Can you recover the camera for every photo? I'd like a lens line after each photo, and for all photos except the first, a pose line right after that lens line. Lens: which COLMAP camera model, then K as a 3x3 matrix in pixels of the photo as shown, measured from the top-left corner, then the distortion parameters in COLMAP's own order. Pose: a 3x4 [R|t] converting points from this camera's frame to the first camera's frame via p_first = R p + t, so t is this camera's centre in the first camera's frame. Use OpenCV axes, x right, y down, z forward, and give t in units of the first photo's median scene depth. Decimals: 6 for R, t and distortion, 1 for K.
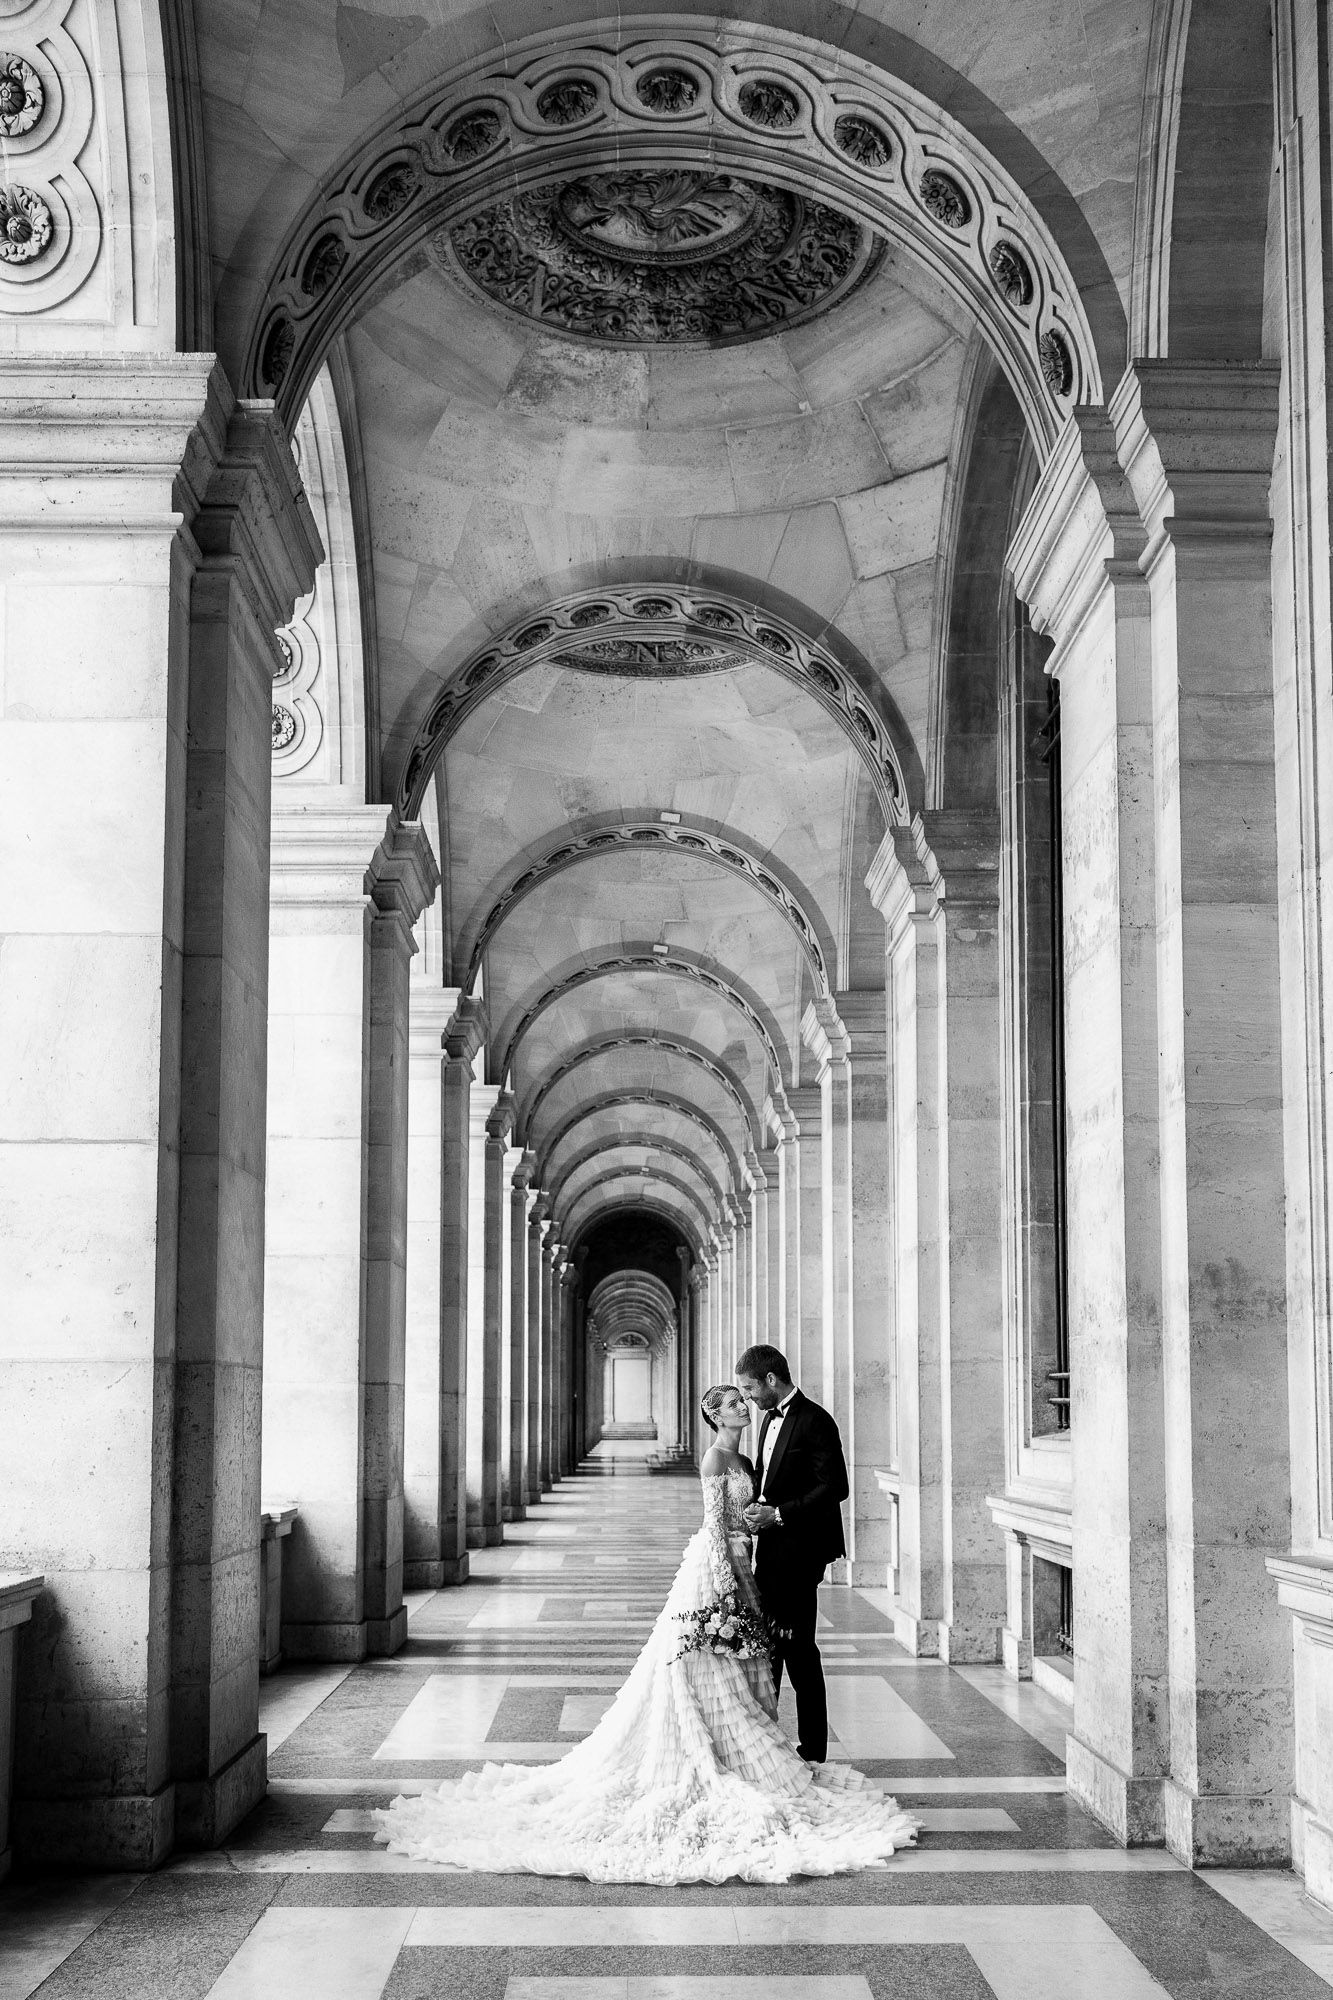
lens RADIAL K [[3143.2, 0, 739.4], [0, 3143.2, 999.4], [0, 0, 1]] dist [-0.025133, 0.022157]
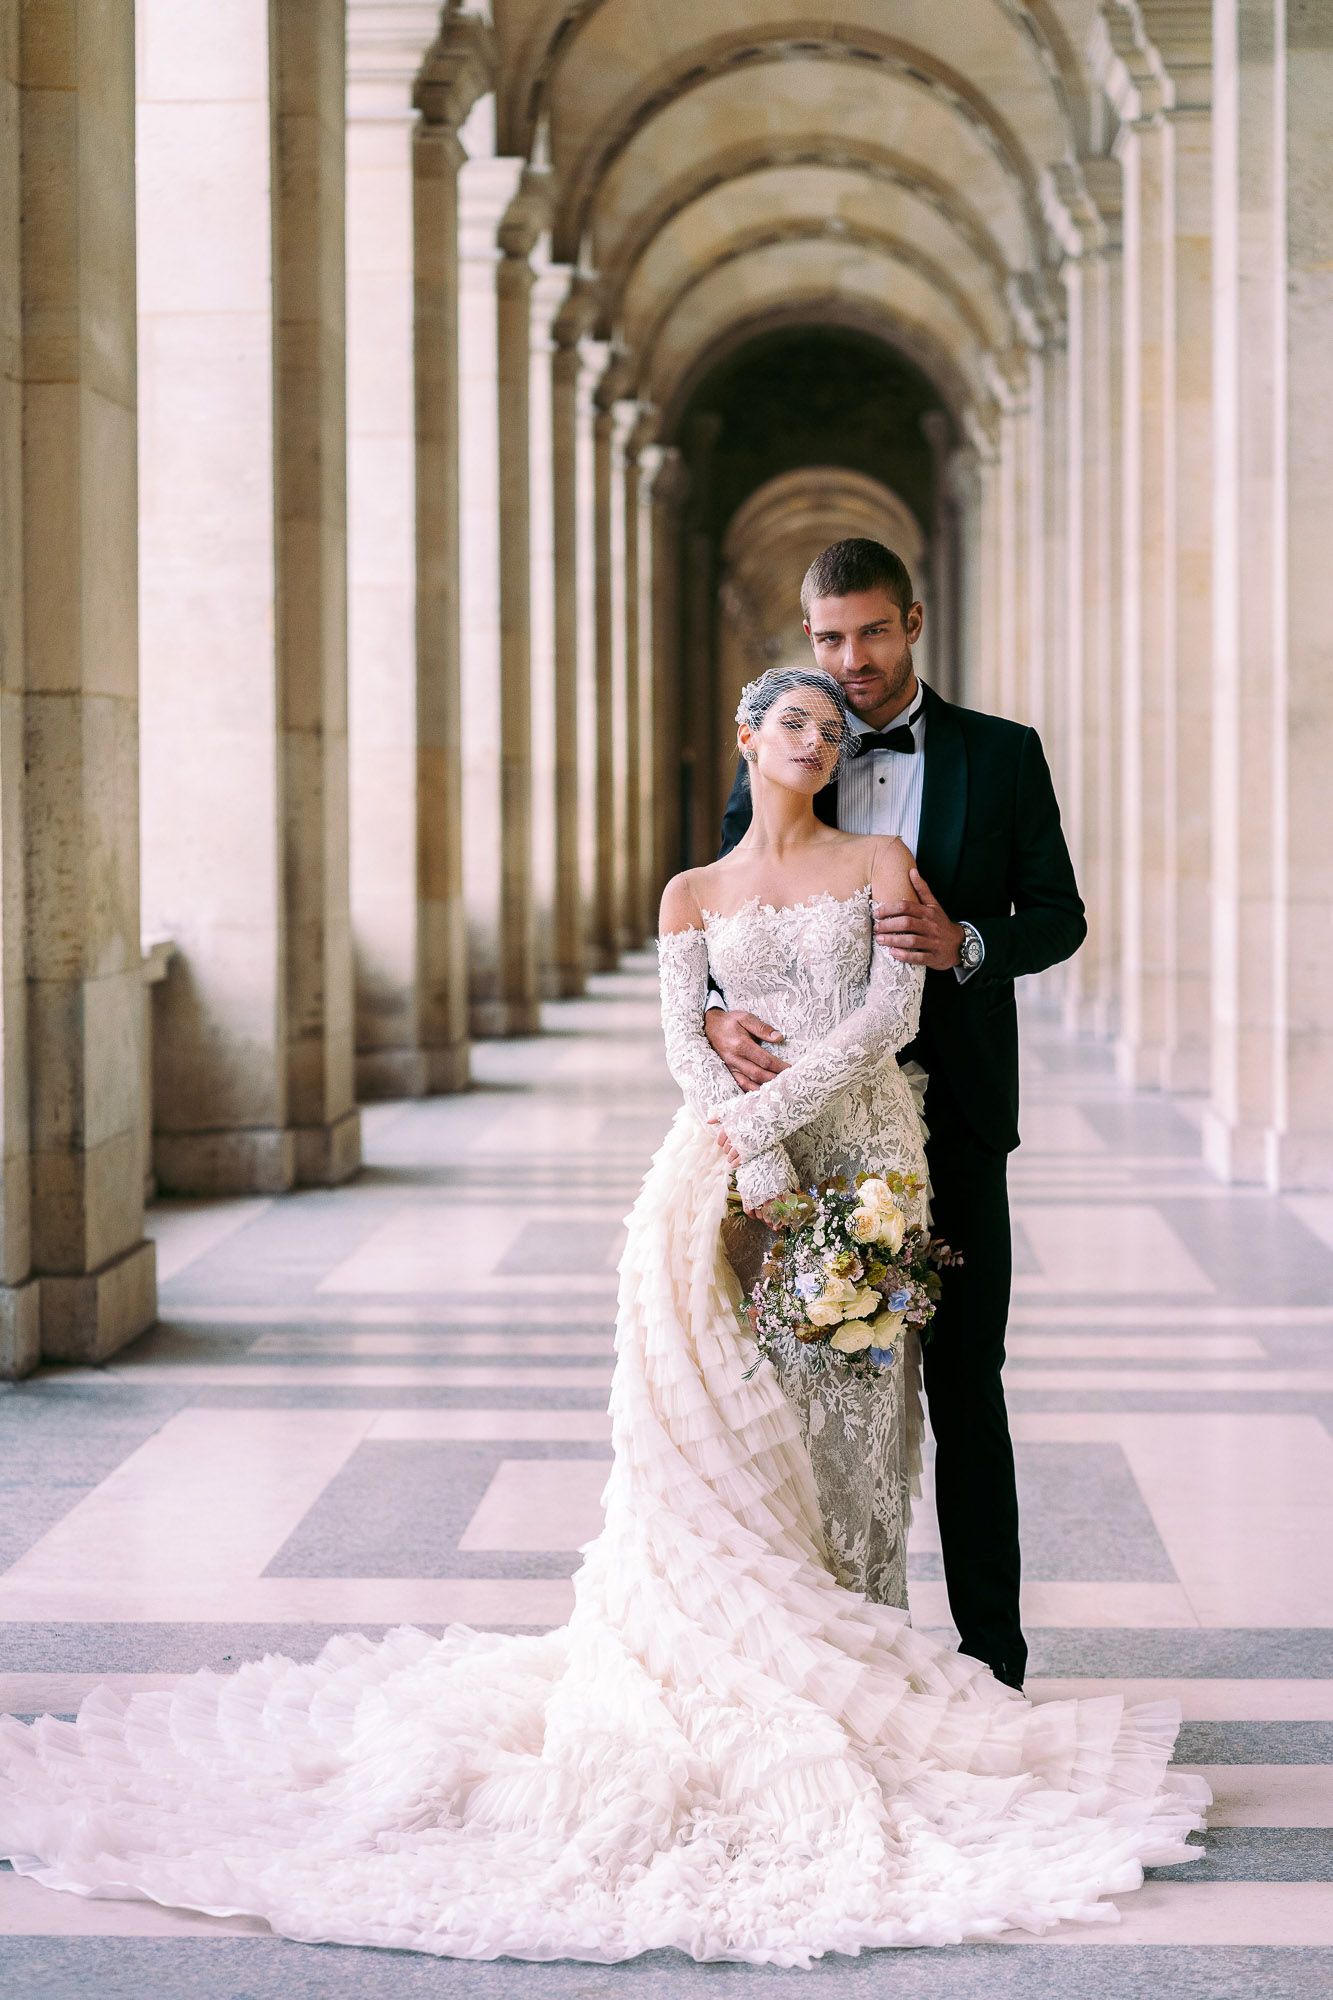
lens RADIAL K [[6705.6, 0, 590.7], [0, 6705.6, 1001.2], [0, 0, 1]] dist [0.131605, 0.417911]
pose [[0.996657, -0.002173, -0.081669, 0.017150], [0.015030, 0.987461, 0.157148, 0.021925], [0.080304, -0.157850, 0.984192, 0.125763]]
